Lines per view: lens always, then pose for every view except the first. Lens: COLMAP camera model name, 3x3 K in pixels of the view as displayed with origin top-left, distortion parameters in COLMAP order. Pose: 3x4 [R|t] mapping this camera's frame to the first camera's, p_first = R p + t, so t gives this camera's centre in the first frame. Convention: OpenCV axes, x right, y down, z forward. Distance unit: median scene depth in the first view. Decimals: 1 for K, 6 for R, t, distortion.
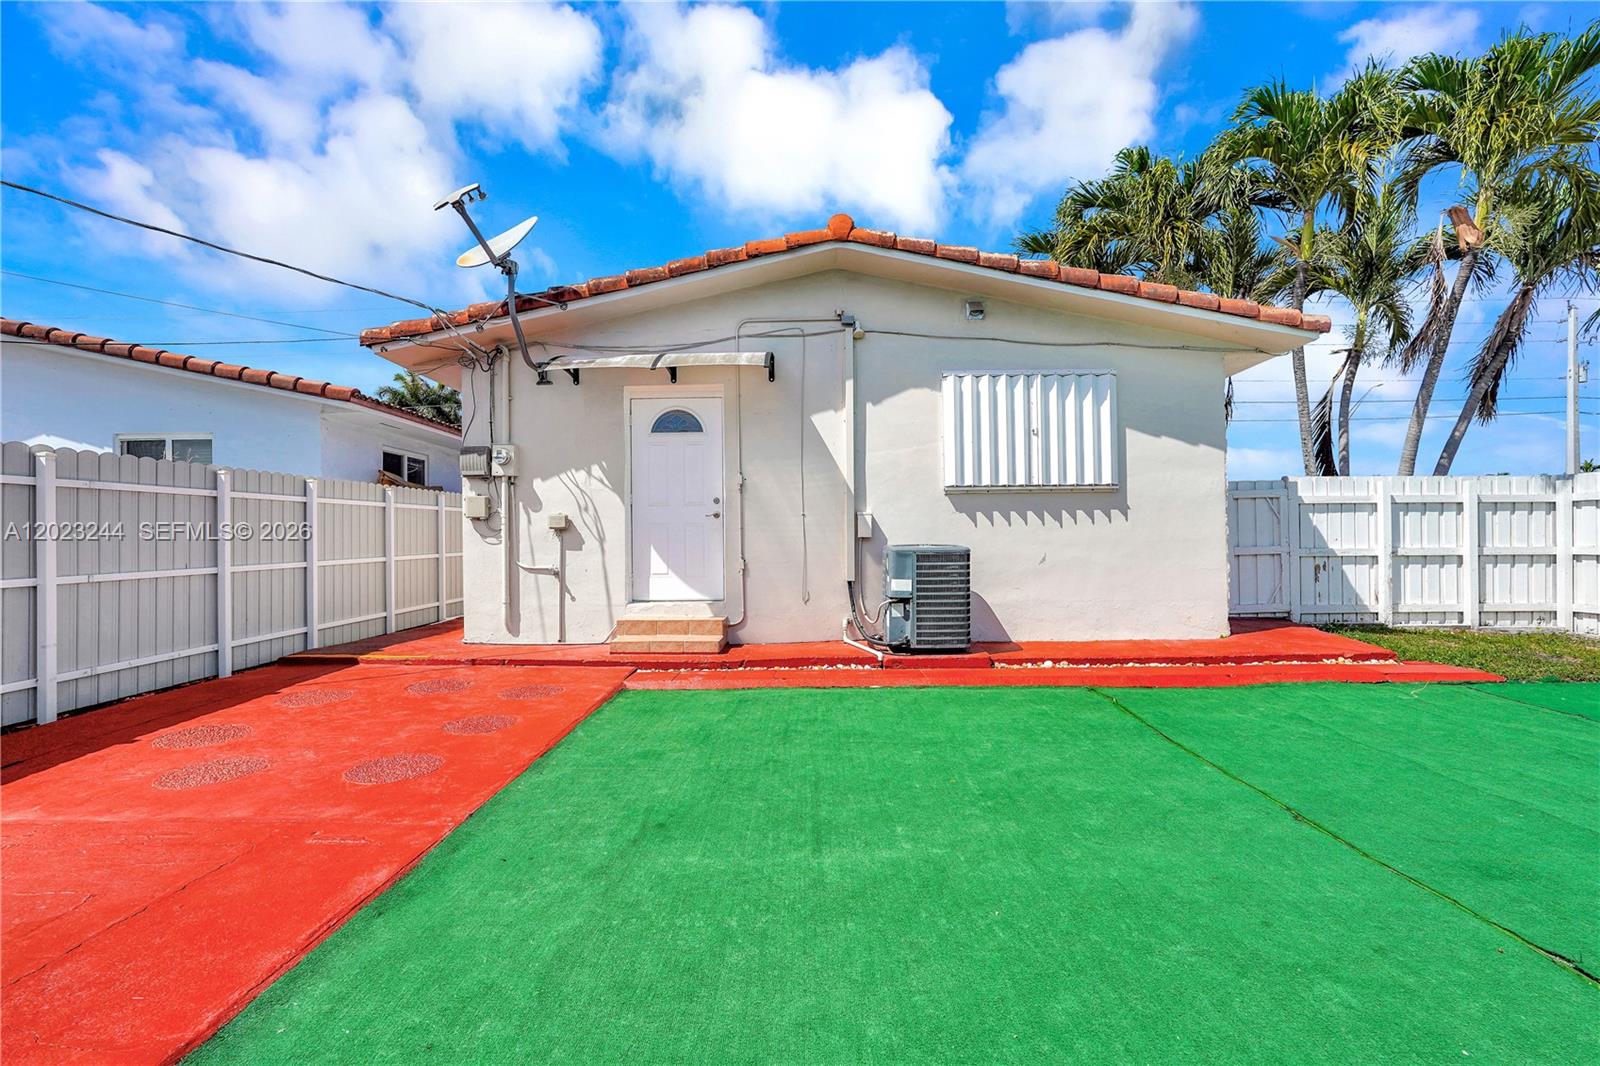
lens RADIAL K [[729.2, 0, 806.8], [0, 729.2, 540.8], [0, 0, 1]] dist [-0.004972, 0.002192]
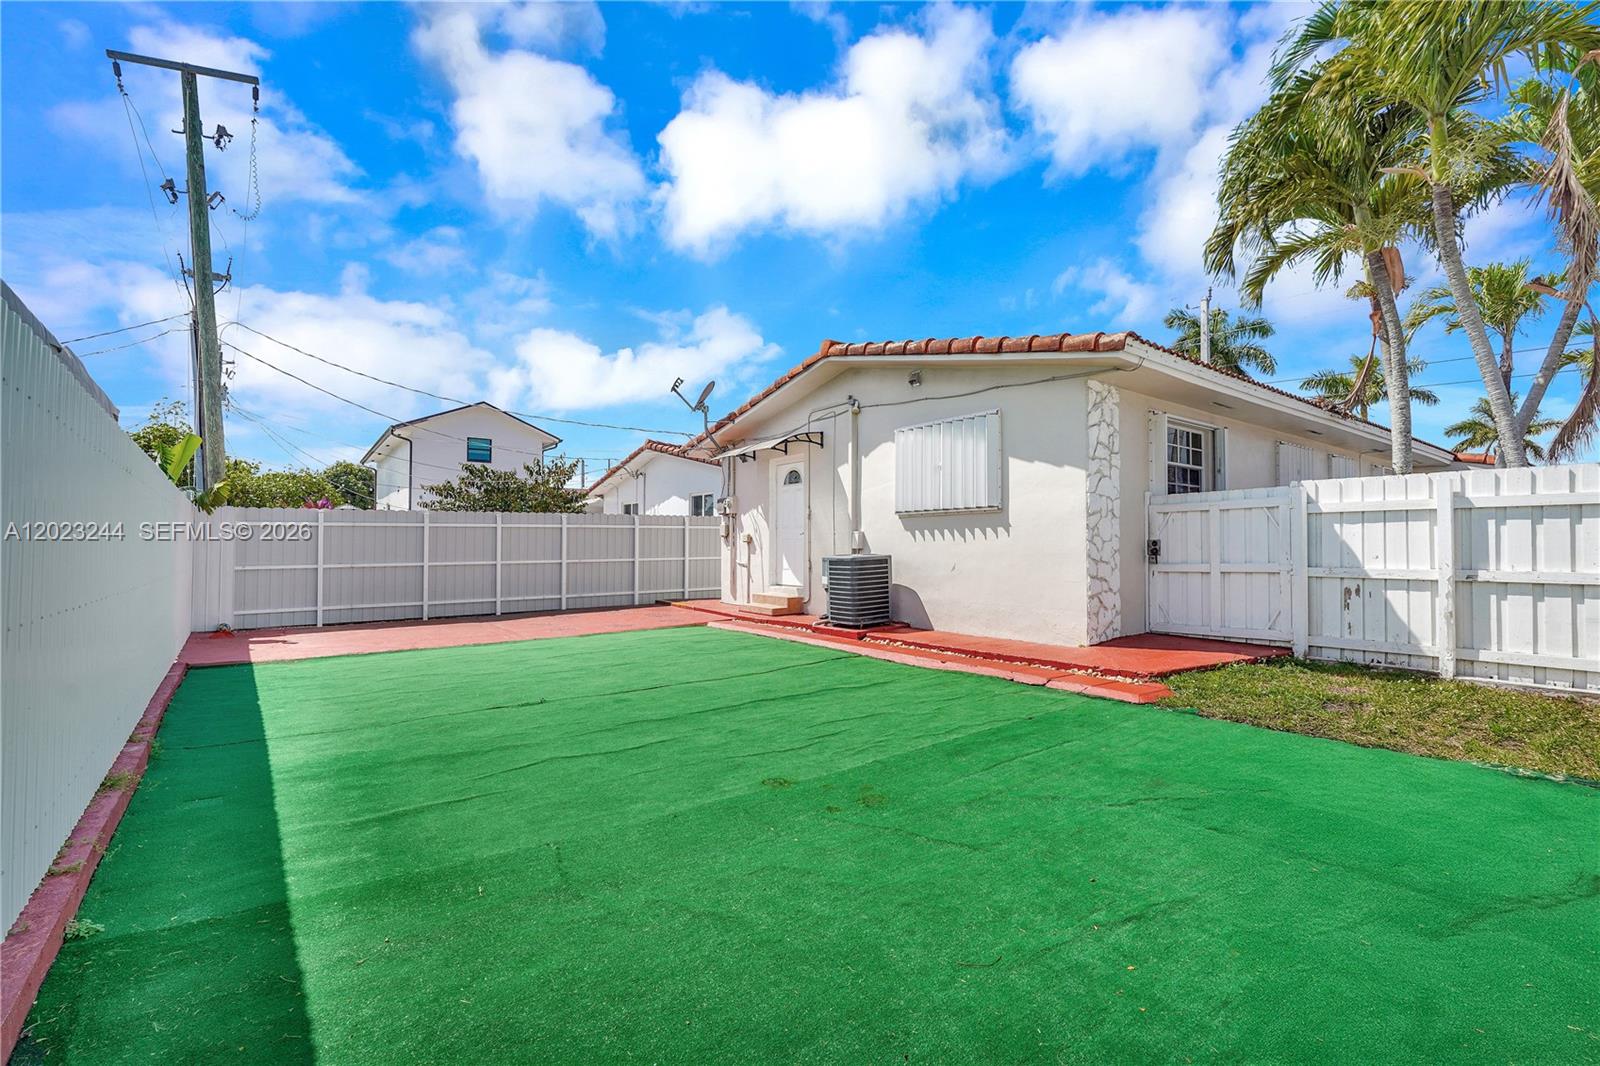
lens RADIAL K [[729.2, 0, 801.4], [0, 729.2, 528.7], [0, 0, 1]] dist [-0.004972, 0.002192]
pose [[0.590744, -0.011644, -0.806775, 1.333579], [-0.011494, 0.999673, -0.022845, -0.010453], [0.806777, 0.022769, 0.590417, 0.051421]]
